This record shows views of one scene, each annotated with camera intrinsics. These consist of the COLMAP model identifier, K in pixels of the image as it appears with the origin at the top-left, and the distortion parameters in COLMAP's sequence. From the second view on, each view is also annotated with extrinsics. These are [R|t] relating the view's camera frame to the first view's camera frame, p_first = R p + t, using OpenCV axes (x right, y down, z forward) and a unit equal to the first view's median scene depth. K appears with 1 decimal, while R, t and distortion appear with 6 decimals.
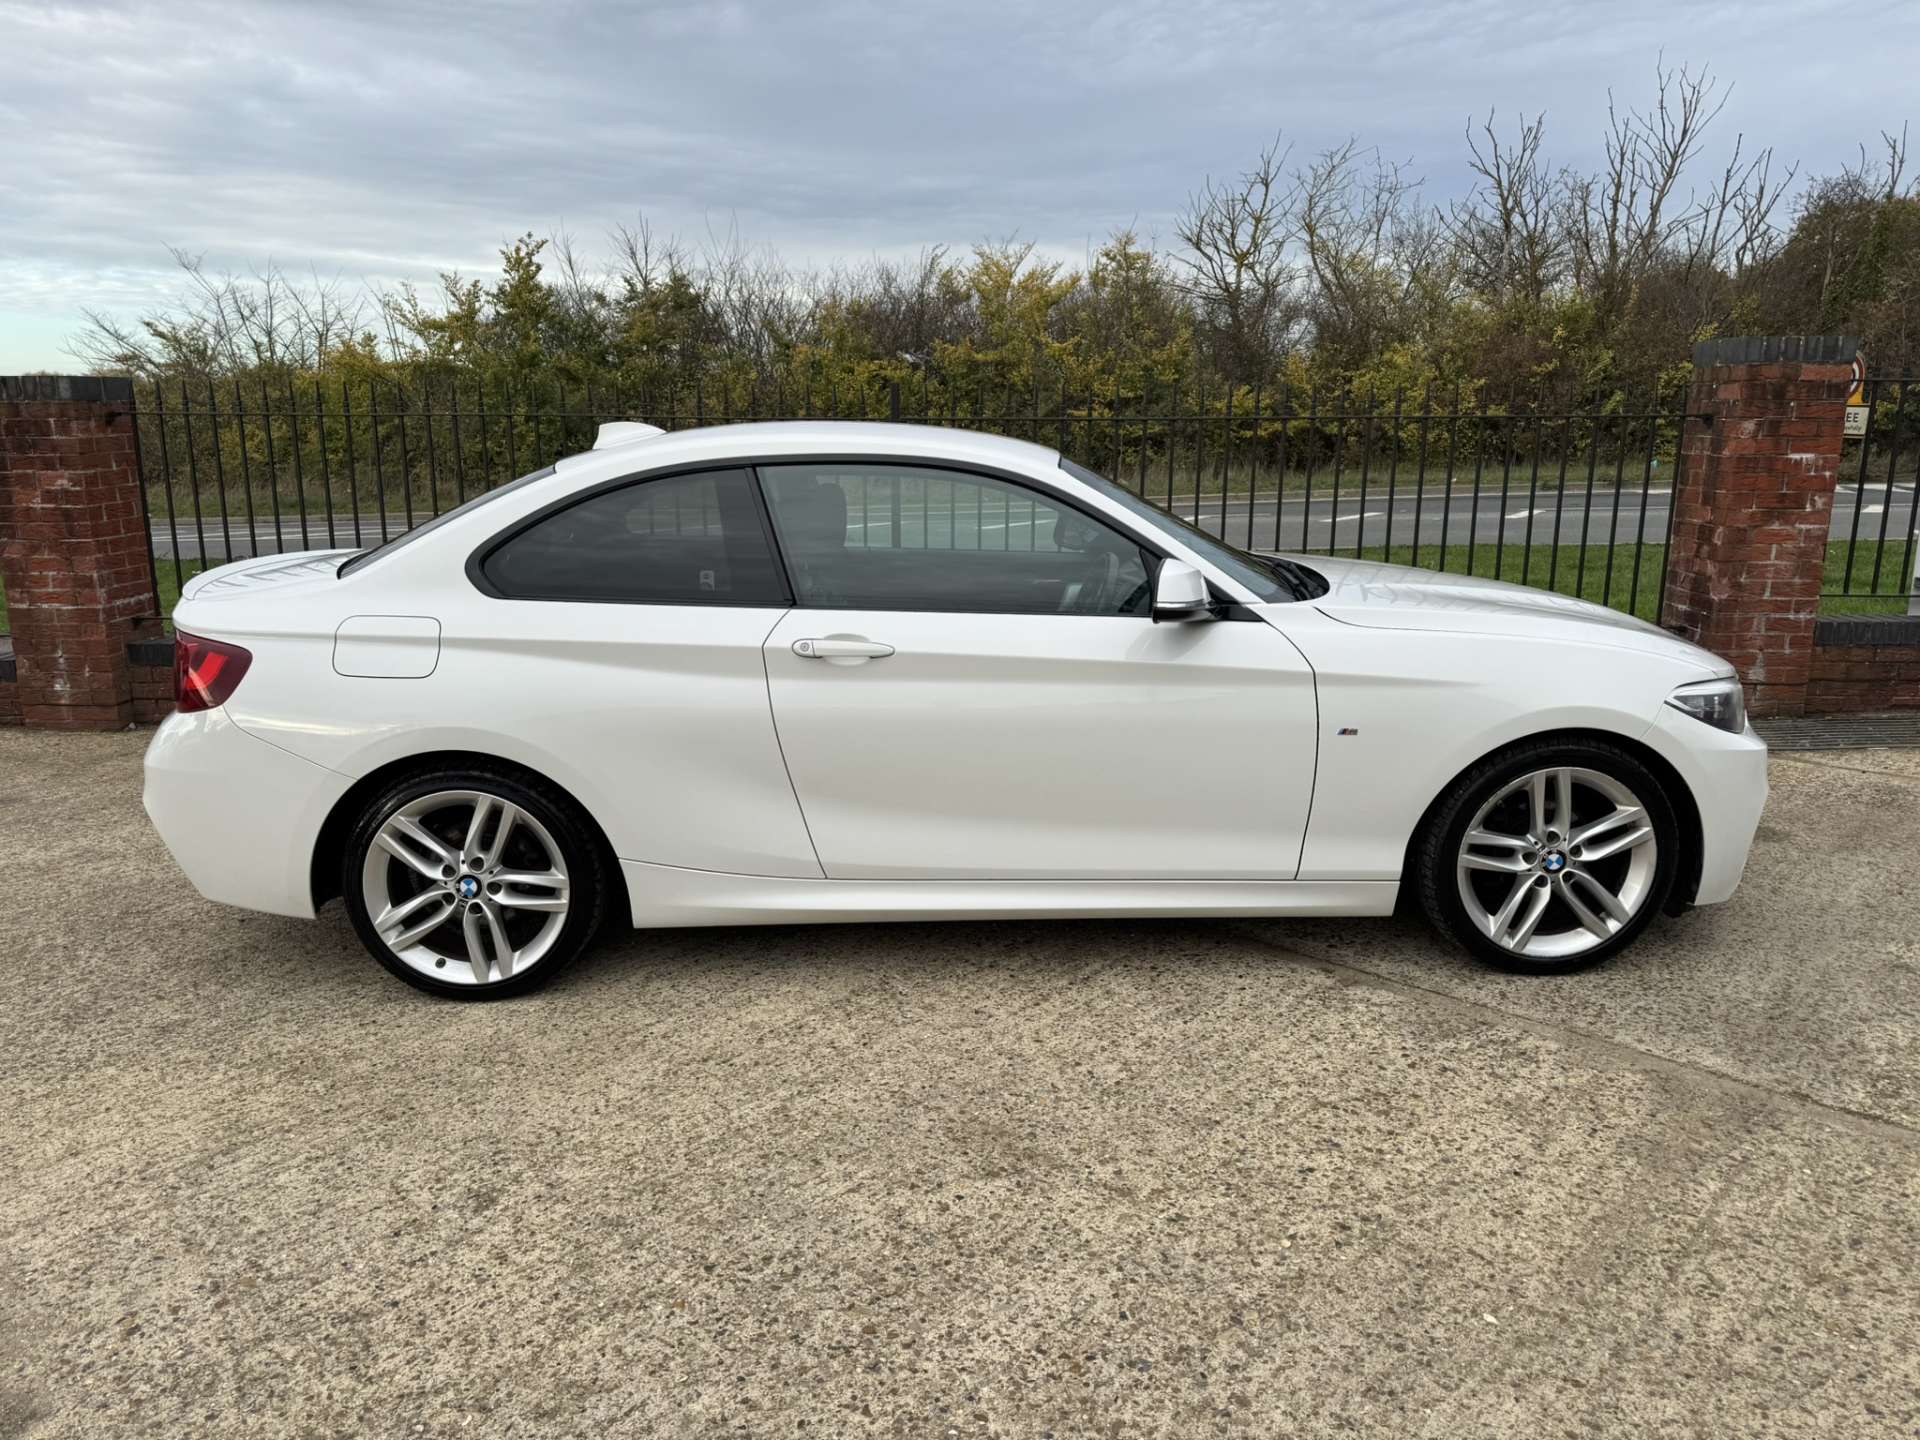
lens RADIAL K [[1346.7, 0, 953.5], [0, 1346.7, 722.4], [0, 0, 1]] dist [0.016560, -0.019014]
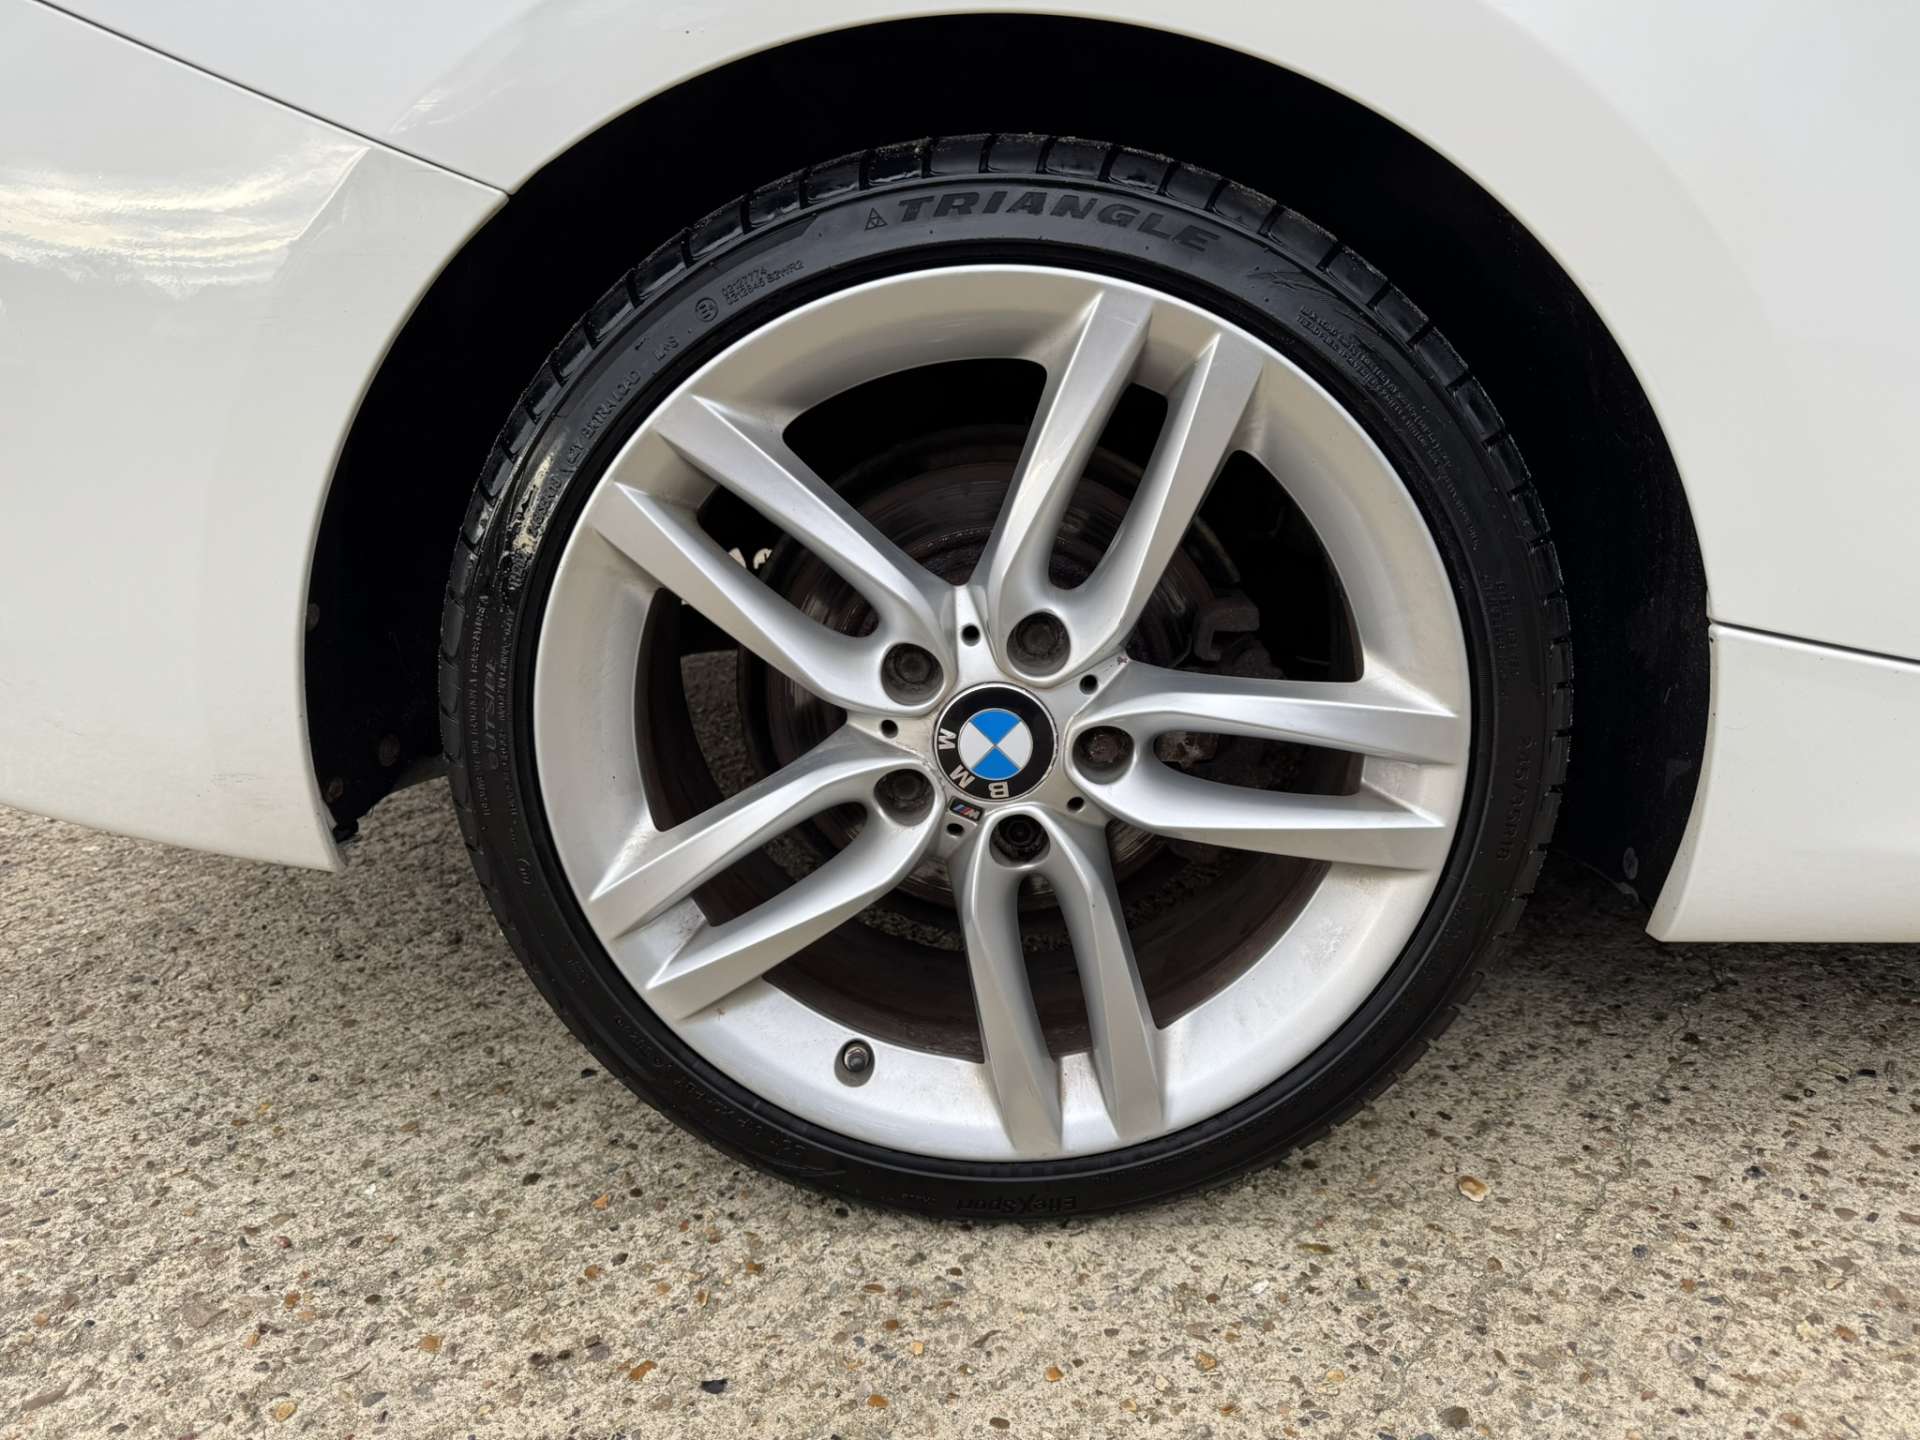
lens RADIAL K [[1348.5, 0, 965.2], [0, 1348.5, 726.0], [0, 0, 1]] dist [0.014906, -0.019422]
pose [[0.998432, 0.015219, -0.053863, -0.185132], [-0.010788, 0.996606, 0.081613, 0.052868], [0.054923, -0.080904, 0.995208, 0.408649]]
